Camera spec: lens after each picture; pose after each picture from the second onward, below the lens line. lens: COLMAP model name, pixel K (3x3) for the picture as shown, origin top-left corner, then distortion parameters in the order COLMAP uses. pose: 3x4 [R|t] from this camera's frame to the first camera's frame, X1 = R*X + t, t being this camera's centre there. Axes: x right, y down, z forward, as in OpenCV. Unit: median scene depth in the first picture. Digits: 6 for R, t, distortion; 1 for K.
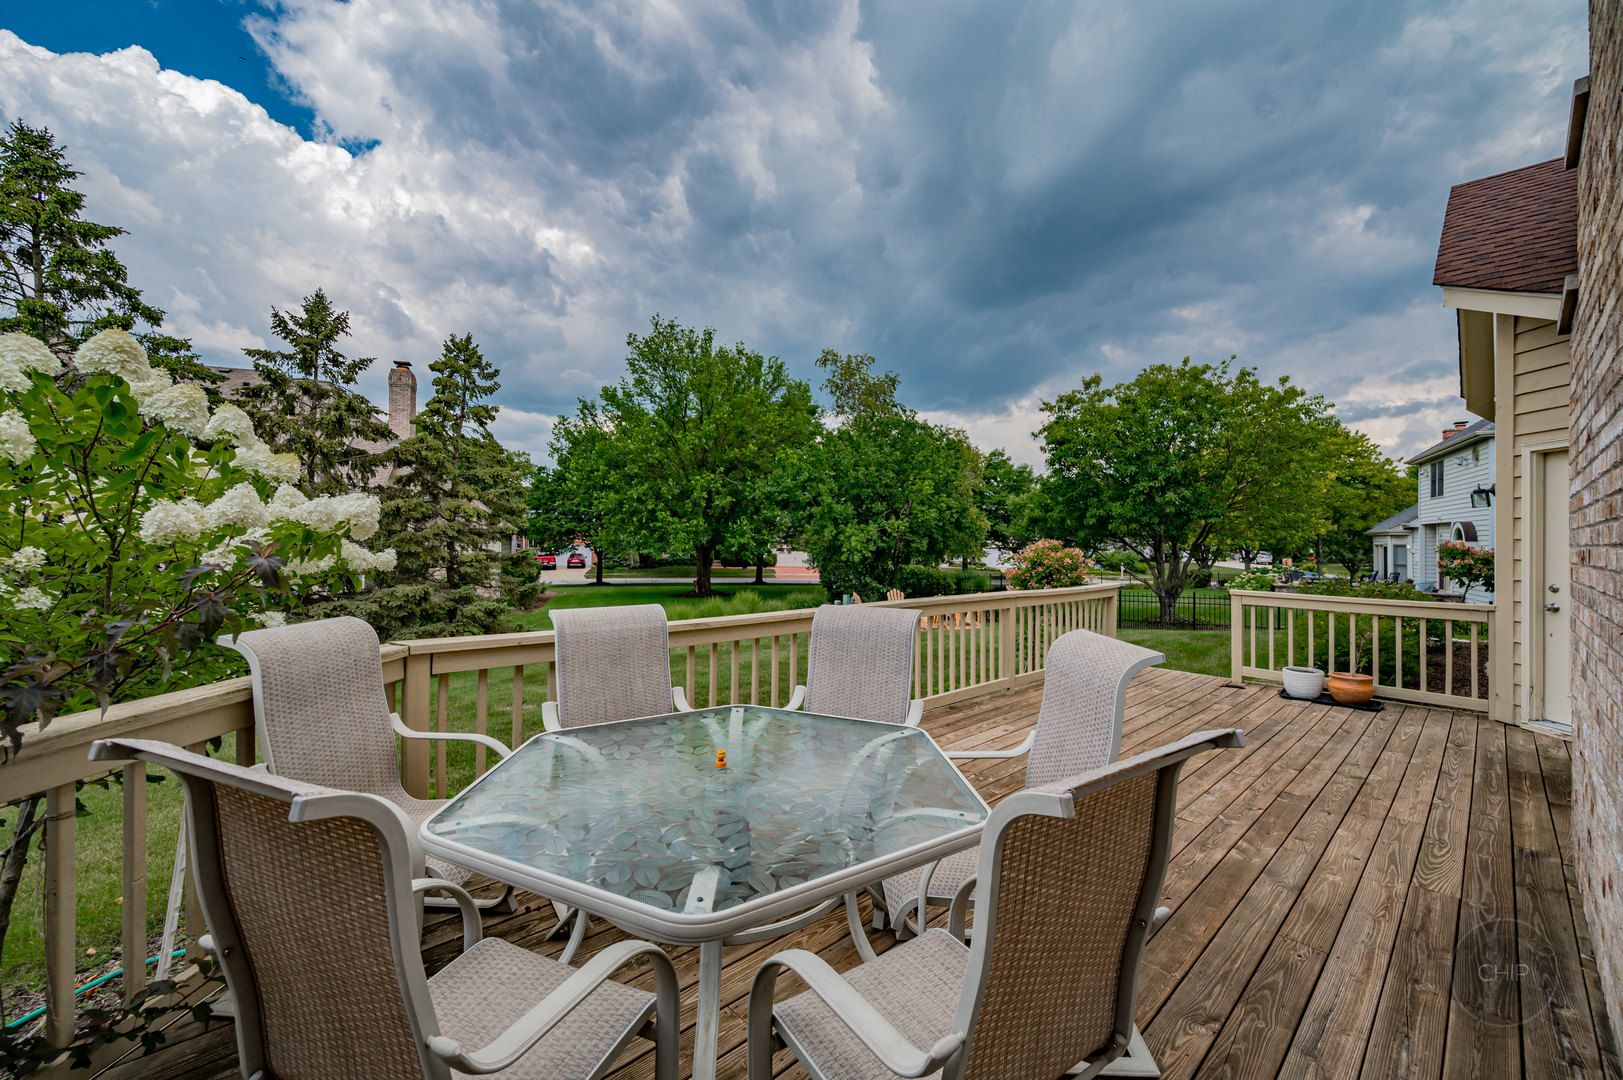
lens RADIAL K [[652.1, 0, 811.5], [0, 652.1, 540.0], [0, 0, 1]] dist [-0.000053, -0.000047]
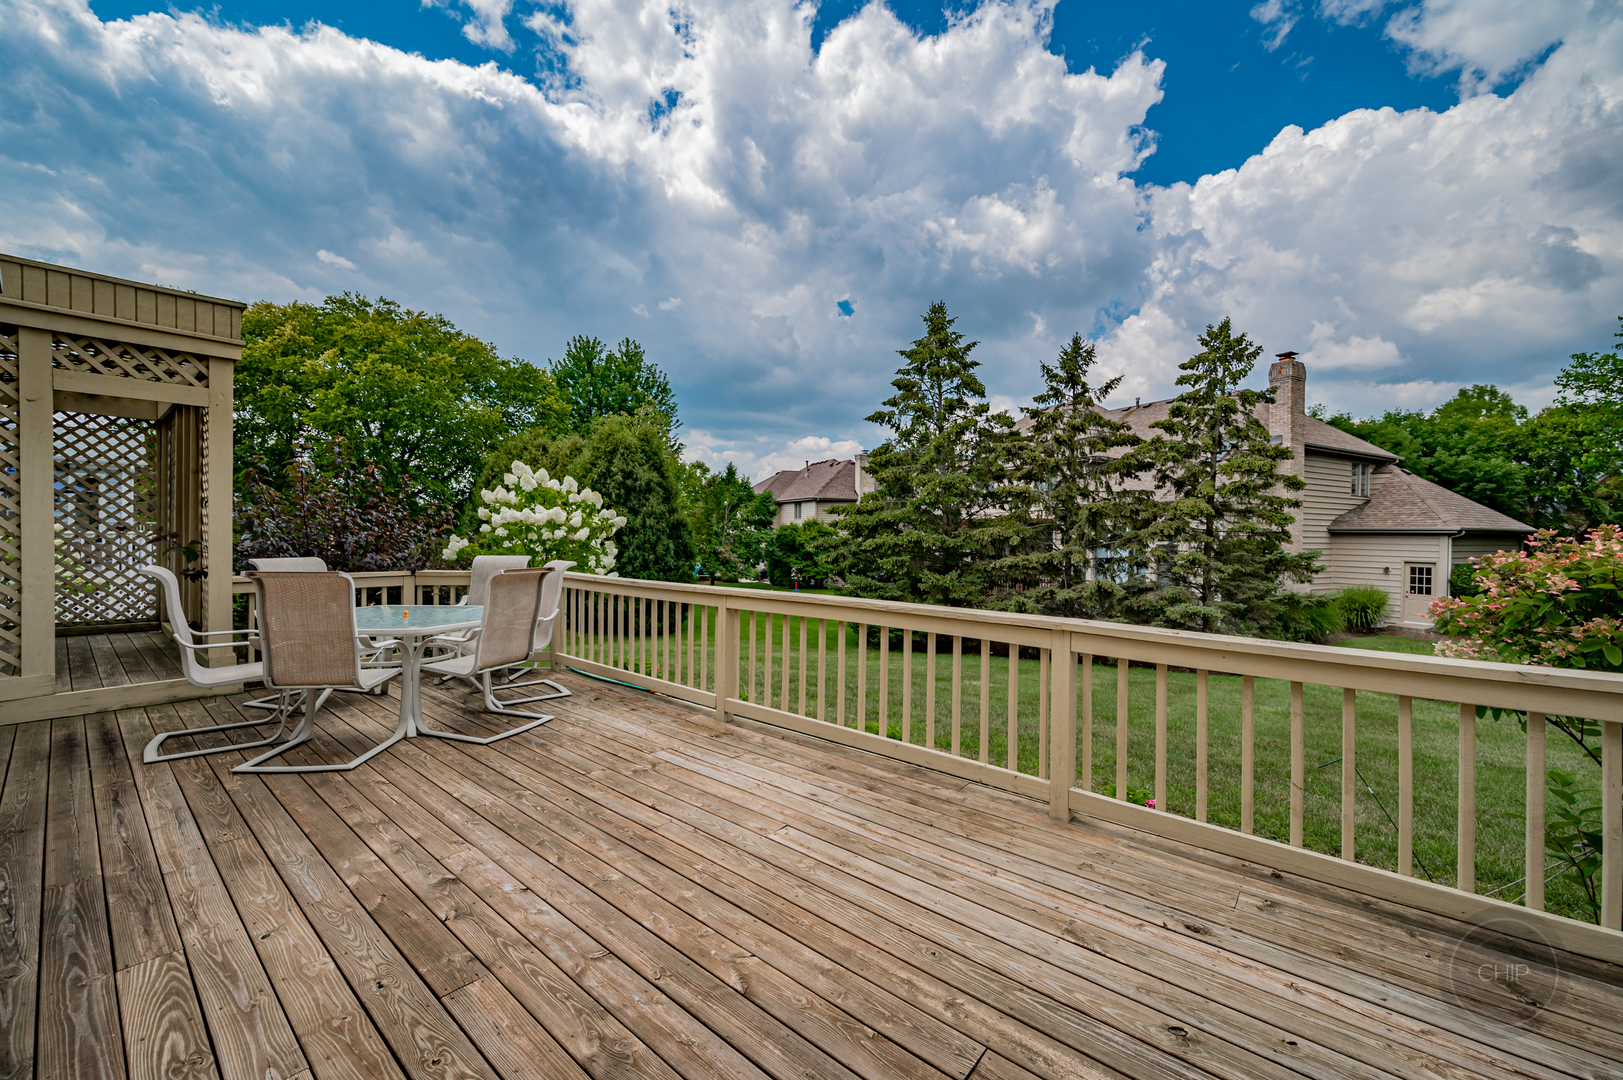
lens RADIAL K [[637.2, 0, 809.2], [0, 637.2, 548.2], [0, 0, 1]] dist [0.000083, 0.000533]
pose [[0.107411, 0.010269, -0.994162, 1.158583], [-0.006258, 0.999934, 0.009653, 0.026542], [0.994195, 0.005185, 0.107468, 1.097759]]
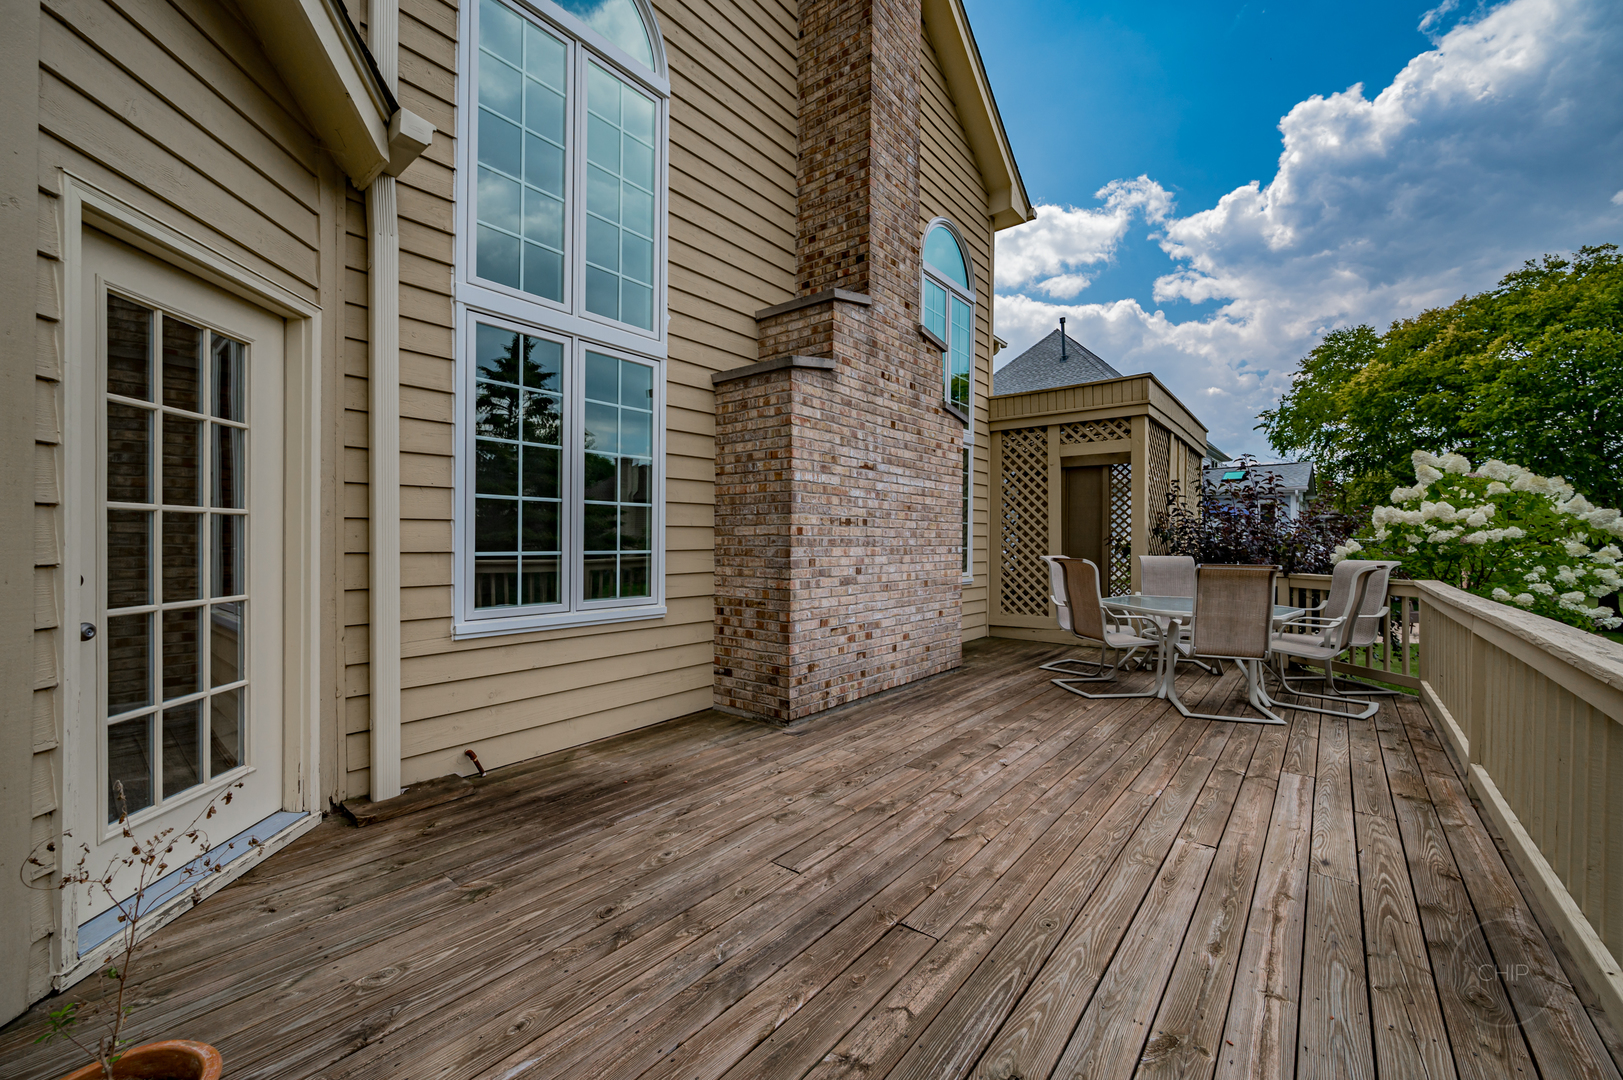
lens RADIAL K [[637.2, 0, 809.2], [0, 637.2, 548.2], [0, 0, 1]] dist [0.000083, 0.000533]
pose [[-0.992195, -0.018010, -0.123385, 0.924064], [-0.018659, 0.999817, 0.004109, 0.055377], [0.123288, 0.006379, -0.992350, 1.732983]]
